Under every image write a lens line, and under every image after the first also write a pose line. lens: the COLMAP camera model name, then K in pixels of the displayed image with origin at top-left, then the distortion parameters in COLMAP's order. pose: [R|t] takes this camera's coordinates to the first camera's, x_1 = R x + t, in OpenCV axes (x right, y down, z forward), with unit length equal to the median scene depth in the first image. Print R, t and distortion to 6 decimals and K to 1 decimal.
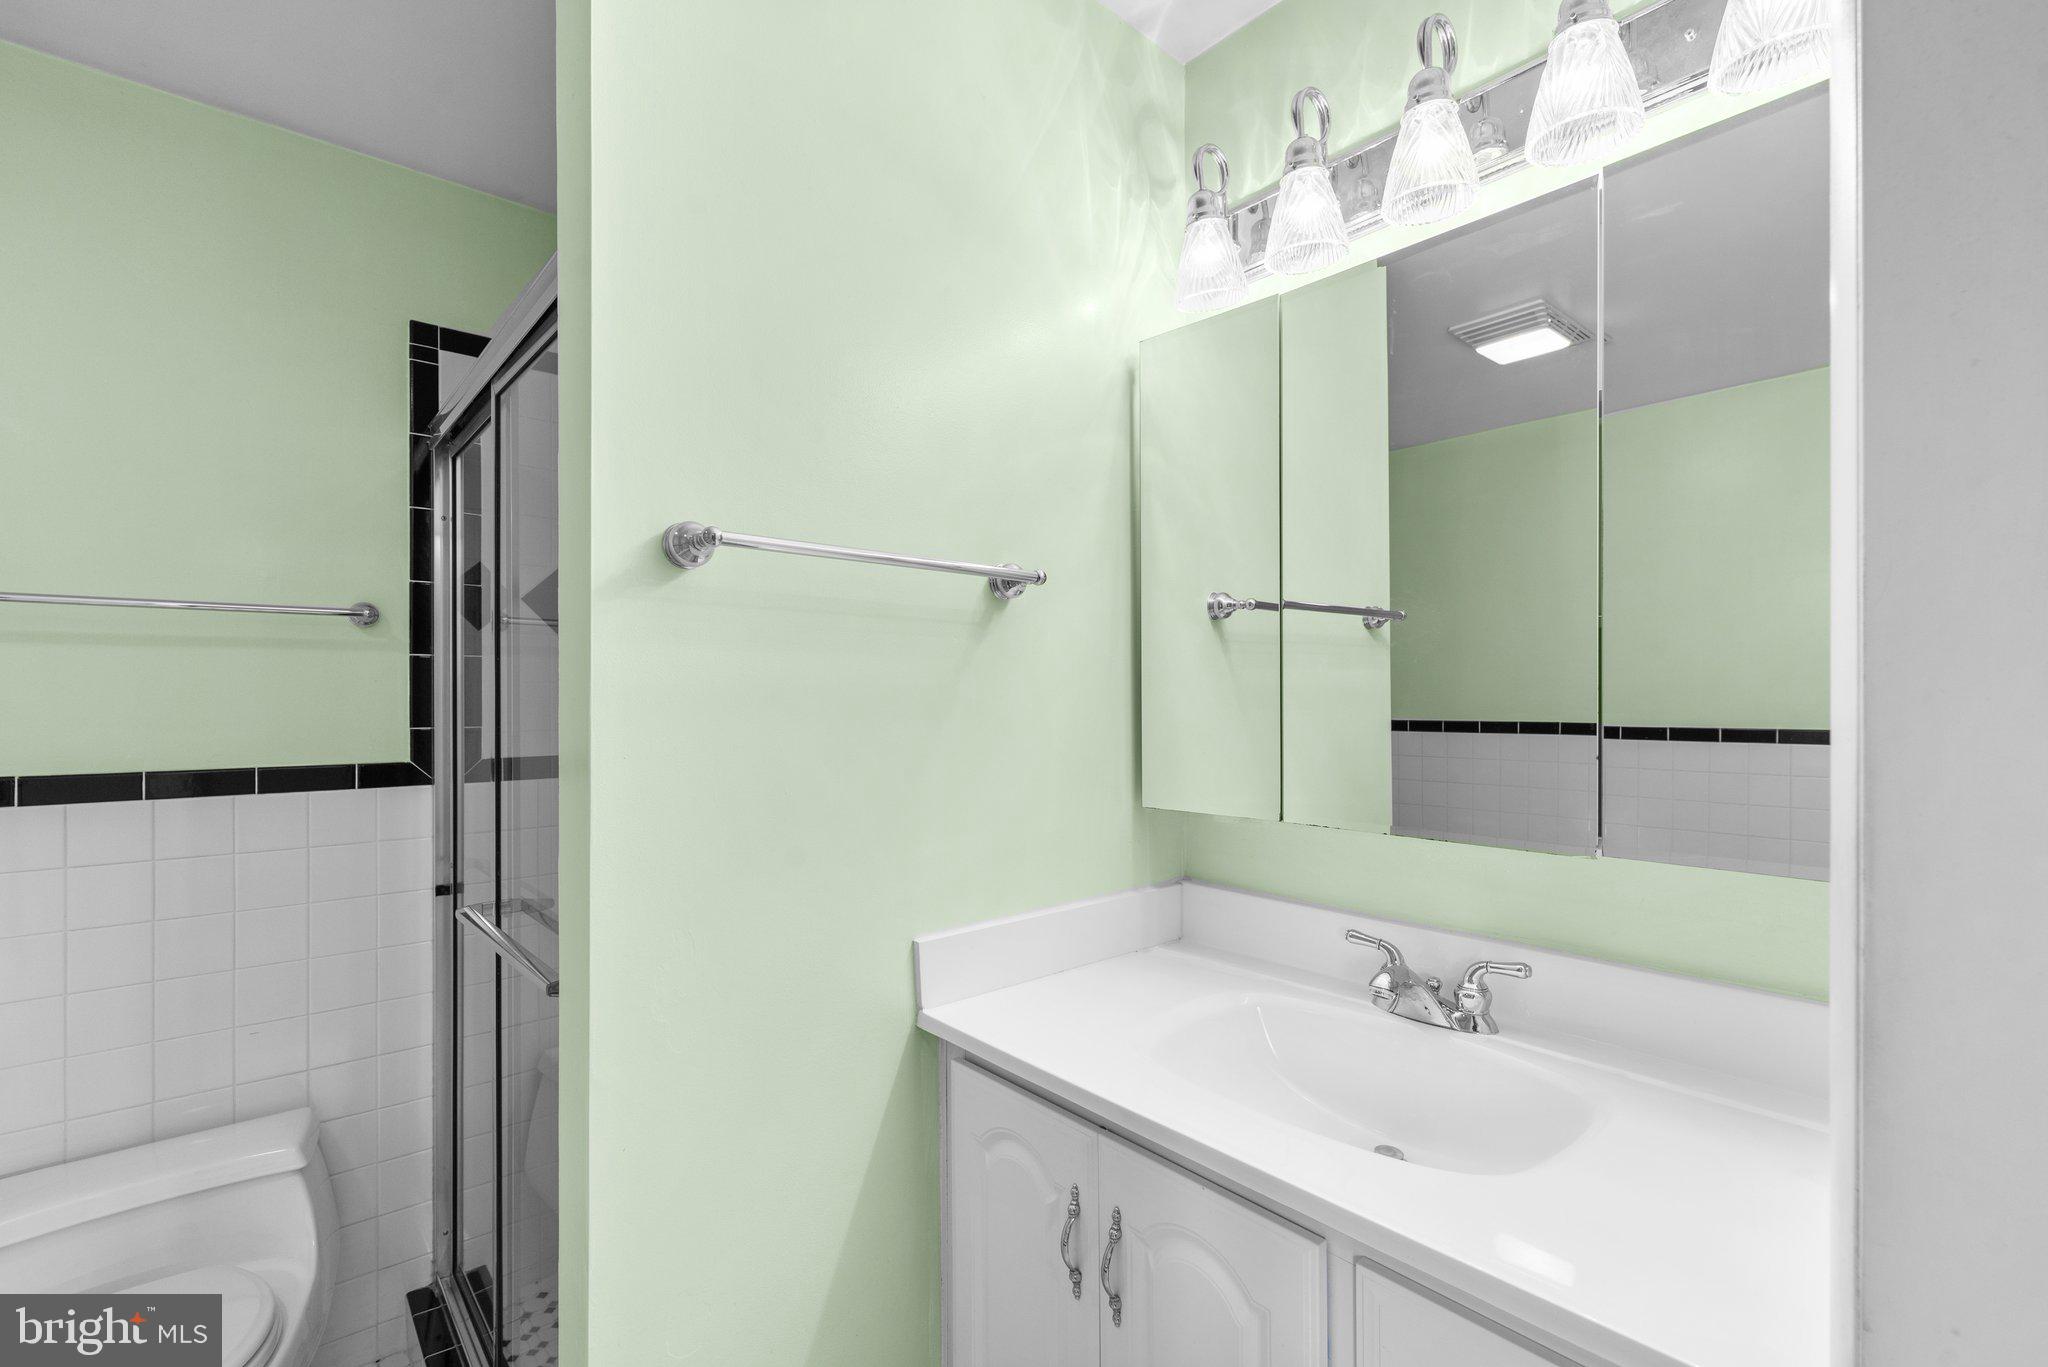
lens RADIAL K [[919.4, 0, 1027.3], [0, 919.4, 689.5], [0, 0, 1]] dist [0.005386, -0.000238]
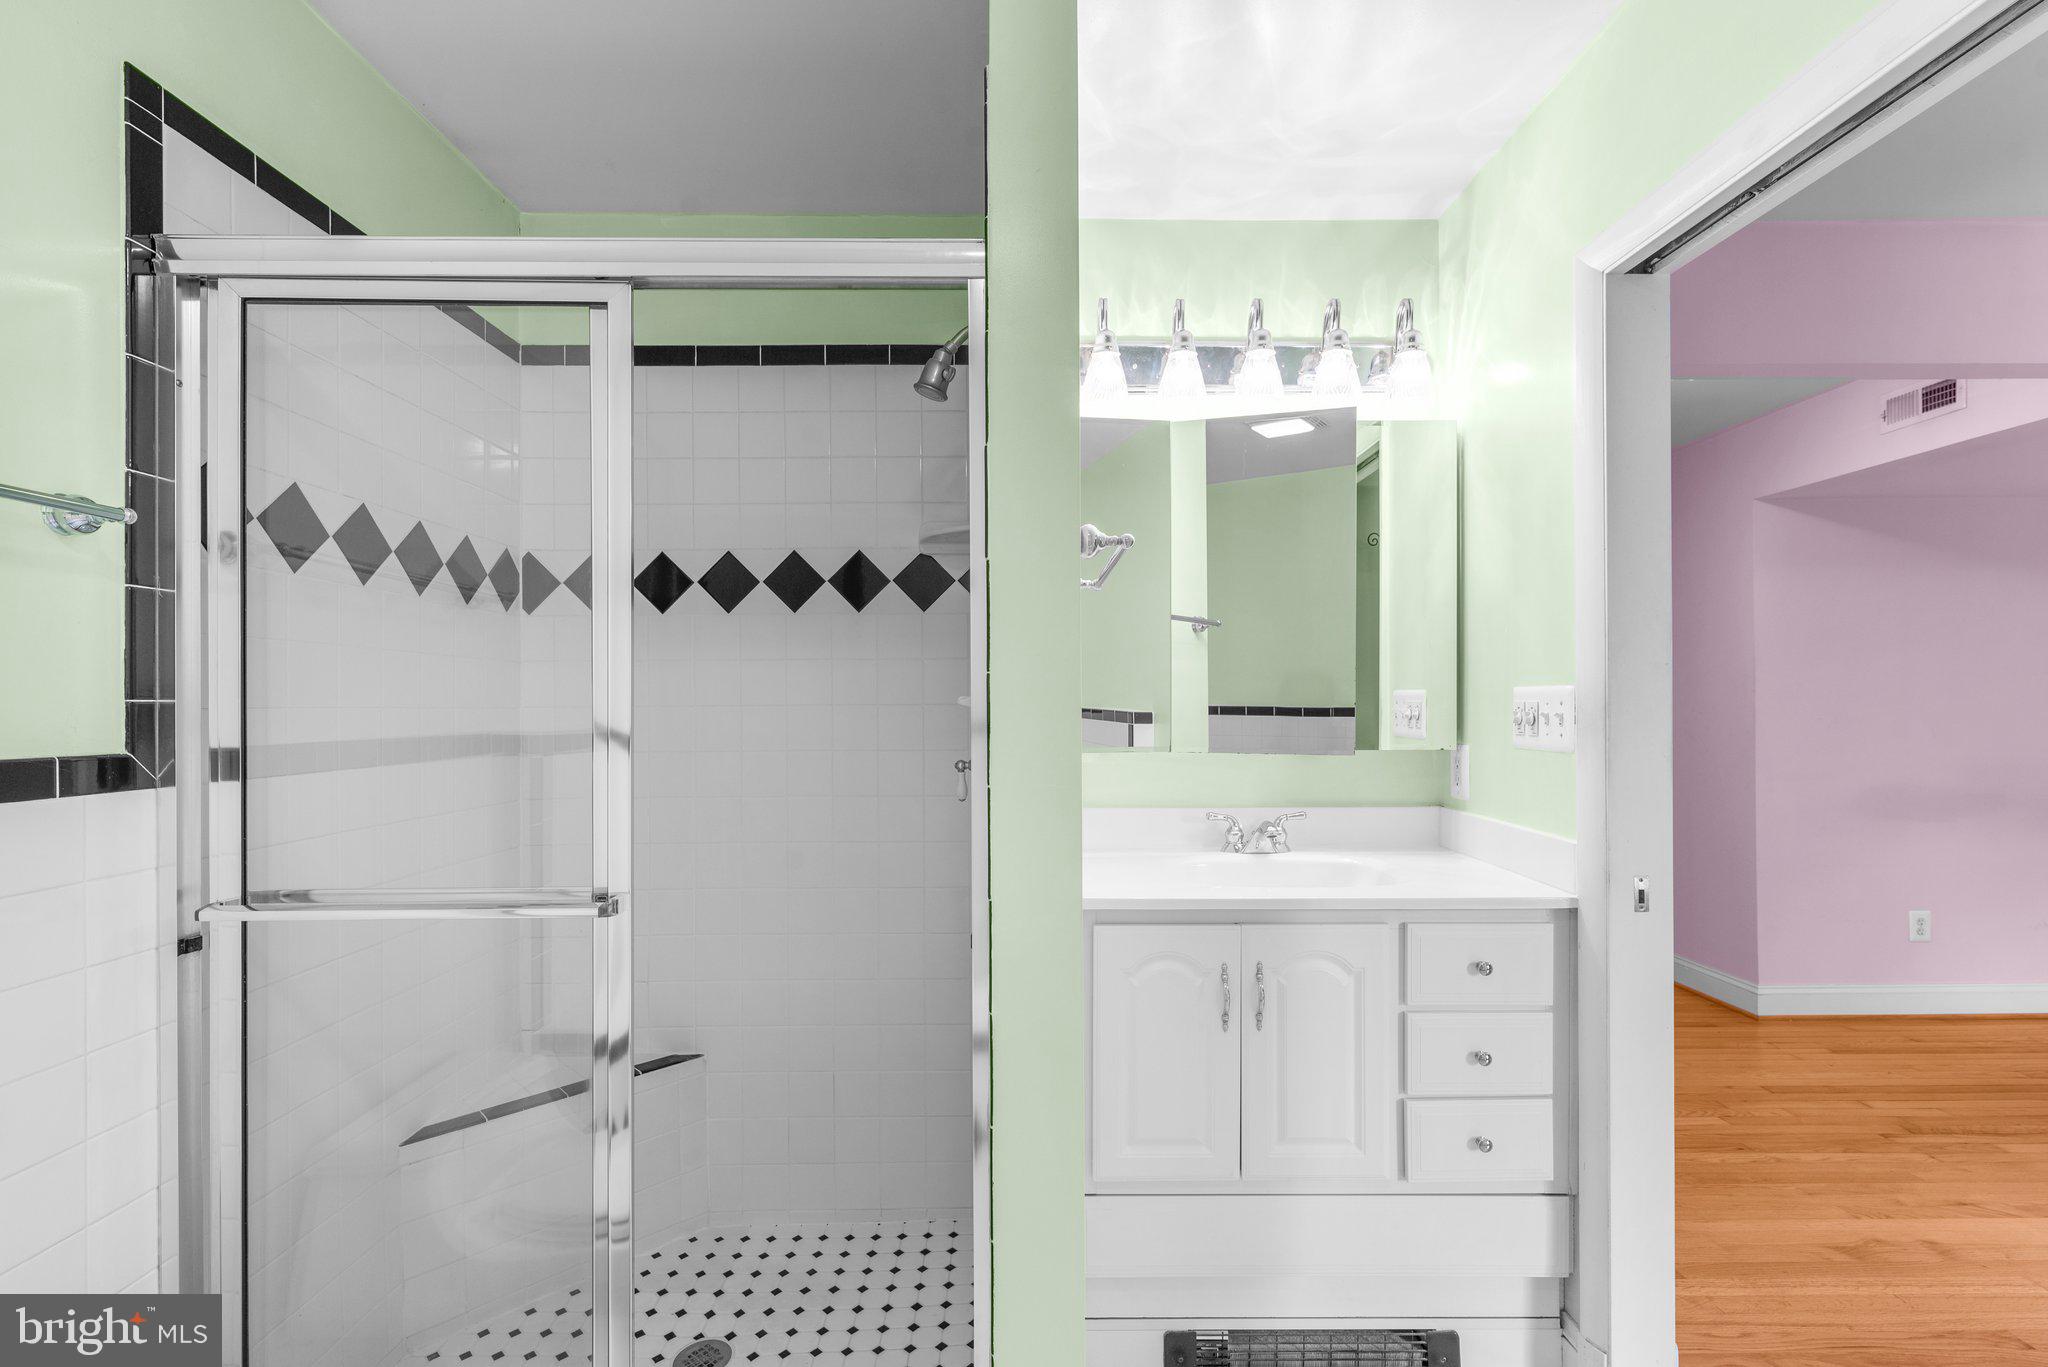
lens RADIAL K [[919.4, 0, 1026.2], [0, 919.4, 695.8], [0, 0, 1]] dist [0.005386, -0.000238]
pose [[0.654177, 0.003020, 0.756335, -0.776831], [-0.008070, 0.999963, 0.002988, 0.033620], [-0.756298, -0.008058, 0.654177, 0.108410]]
